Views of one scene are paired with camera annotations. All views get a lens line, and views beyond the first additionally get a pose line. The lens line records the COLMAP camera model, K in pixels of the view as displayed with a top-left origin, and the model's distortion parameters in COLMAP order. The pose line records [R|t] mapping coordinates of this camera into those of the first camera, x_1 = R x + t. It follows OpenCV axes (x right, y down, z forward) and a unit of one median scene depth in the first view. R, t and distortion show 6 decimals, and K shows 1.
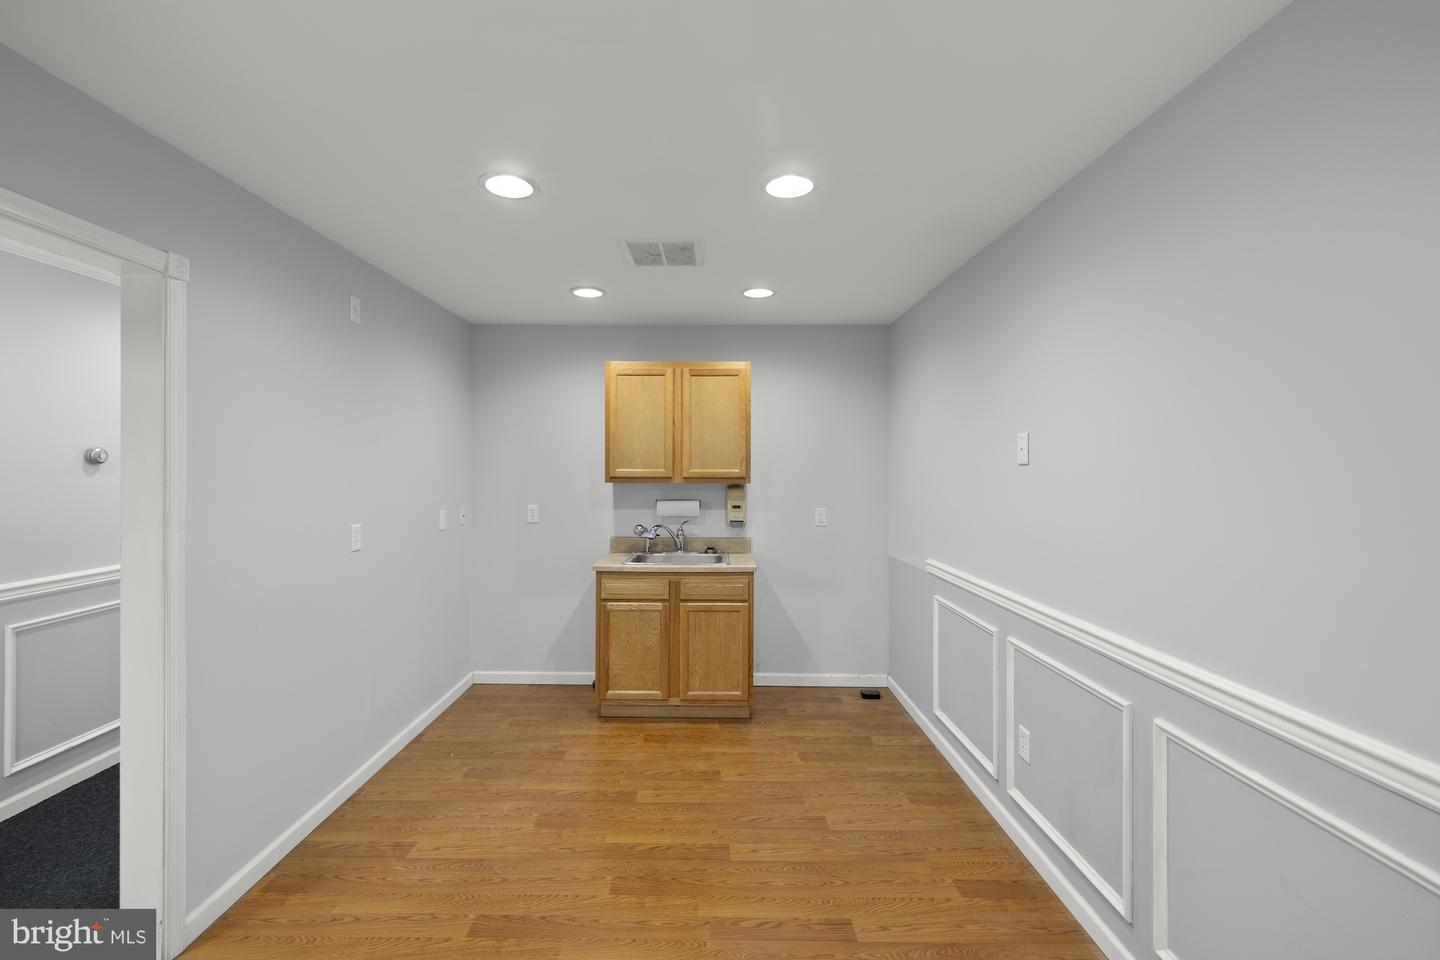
lens RADIAL K [[603.6, 0, 718.8], [0, 603.6, 477.3], [0, 0, 1]] dist [0.001363, 0.000115]
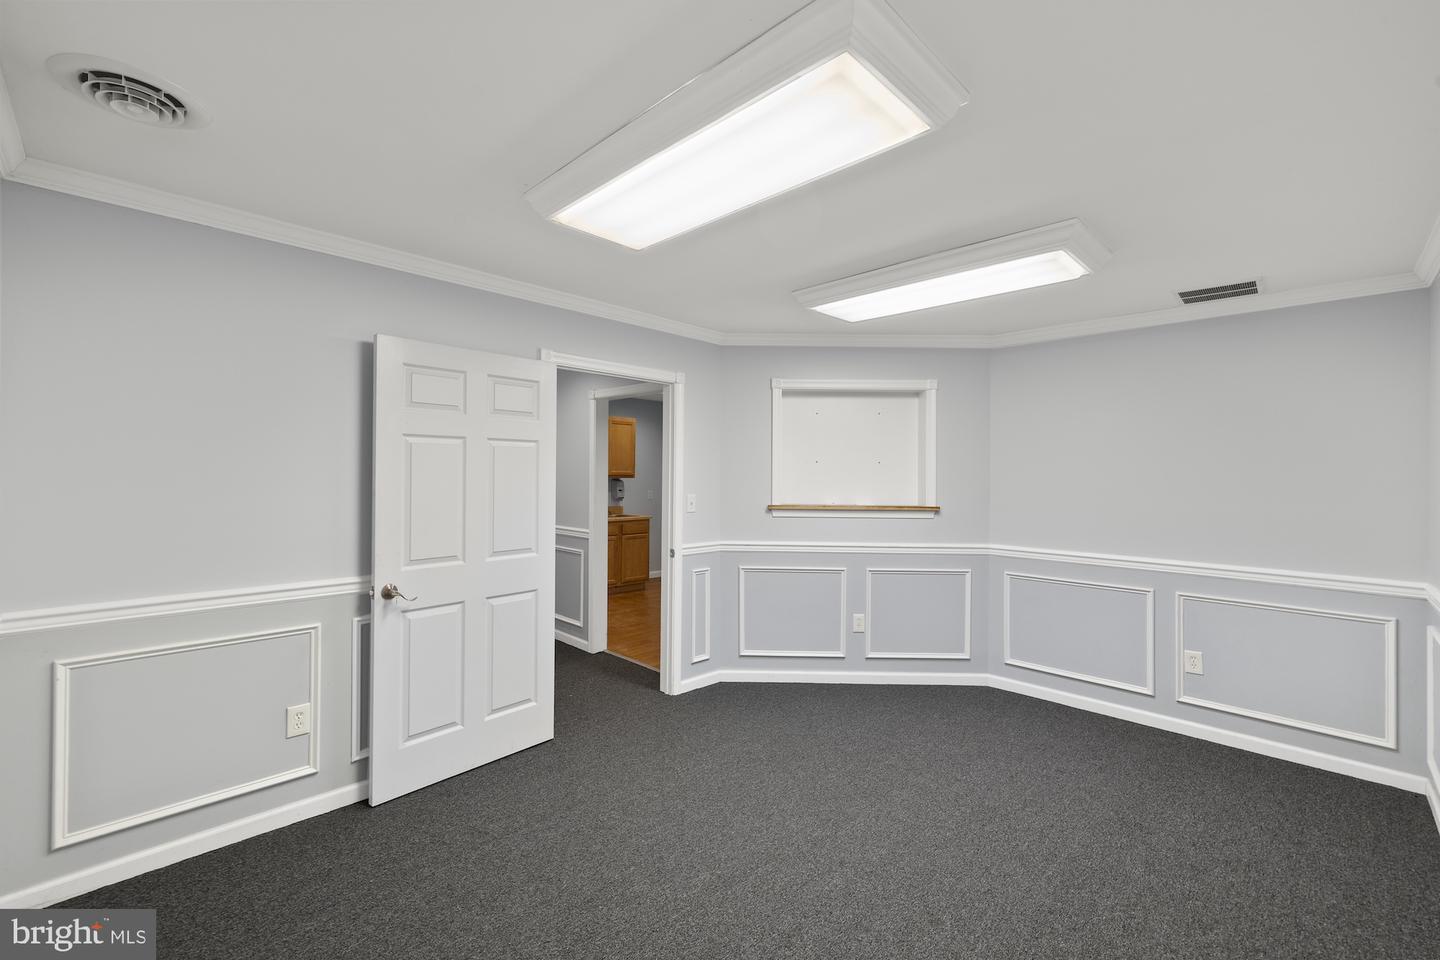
lens RADIAL K [[603.6, 0, 720.3], [0, 603.6, 476.4], [0, 0, 1]] dist [0.001363, 0.000115]
pose [[0.693829, 0.002925, 0.720134, -1.312230], [-0.001685, 0.999996, -0.002438, 0.009886], [-0.720138, 0.000478, 0.693831, -0.670722]]
